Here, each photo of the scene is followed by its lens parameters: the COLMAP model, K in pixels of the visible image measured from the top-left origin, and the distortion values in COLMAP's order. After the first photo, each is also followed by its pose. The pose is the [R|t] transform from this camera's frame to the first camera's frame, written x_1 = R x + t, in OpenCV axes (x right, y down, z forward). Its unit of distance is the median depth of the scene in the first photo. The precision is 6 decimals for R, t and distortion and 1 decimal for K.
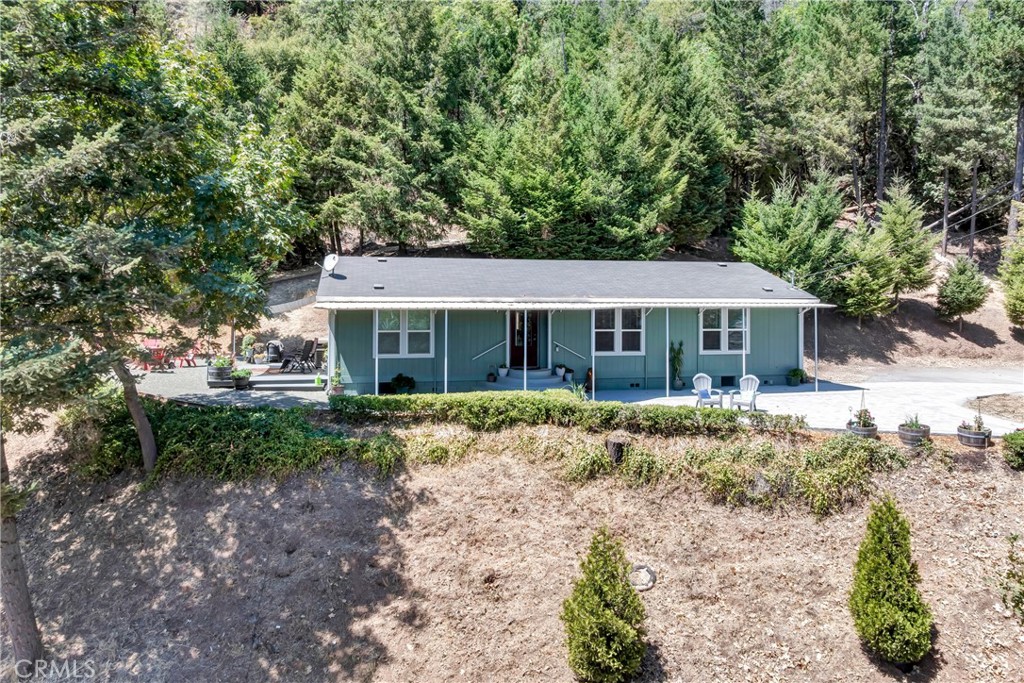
lens RADIAL K [[728.0, 0, 508.6], [0, 728.0, 306.0], [0, 0, 1]] dist [-0.048068, 0.024341]
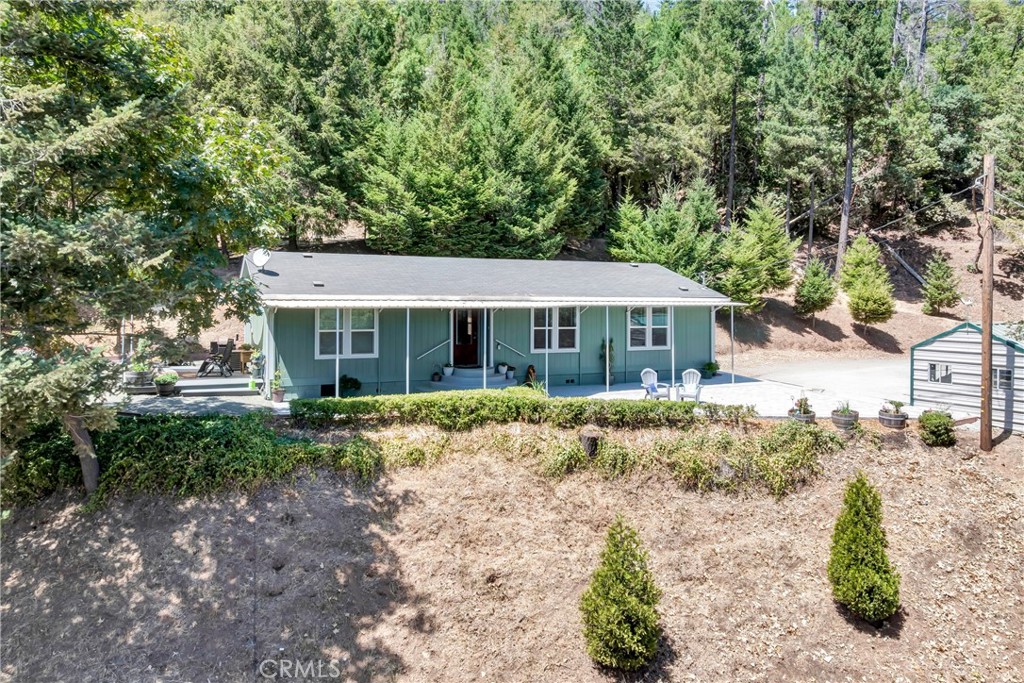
lens RADIAL K [[731.8, 0, 514.4], [0, 731.8, 300.5], [0, 0, 1]] dist [-0.039178, 0.006099]
pose [[0.972861, 0.001979, 0.231382, -0.190607], [-0.000825, 0.999987, -0.005082, -0.000312], [-0.231389, 0.004753, 0.972850, 0.013589]]
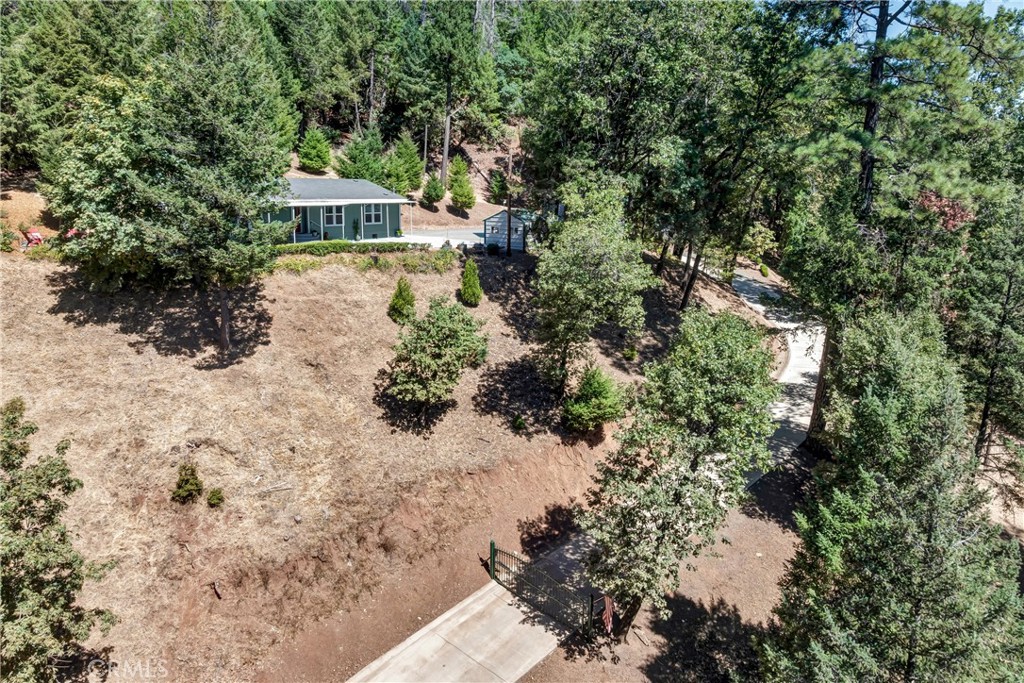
lens RADIAL K [[731.8, 0, 514.4], [0, 731.8, 300.5], [0, 0, 1]] dist [-0.039178, 0.006099]
pose [[0.713402, -0.102116, 0.693275, -1.314612], [-0.002904, 0.988886, 0.148647, -0.049652], [-0.700749, -0.108058, 0.705177, -1.226084]]
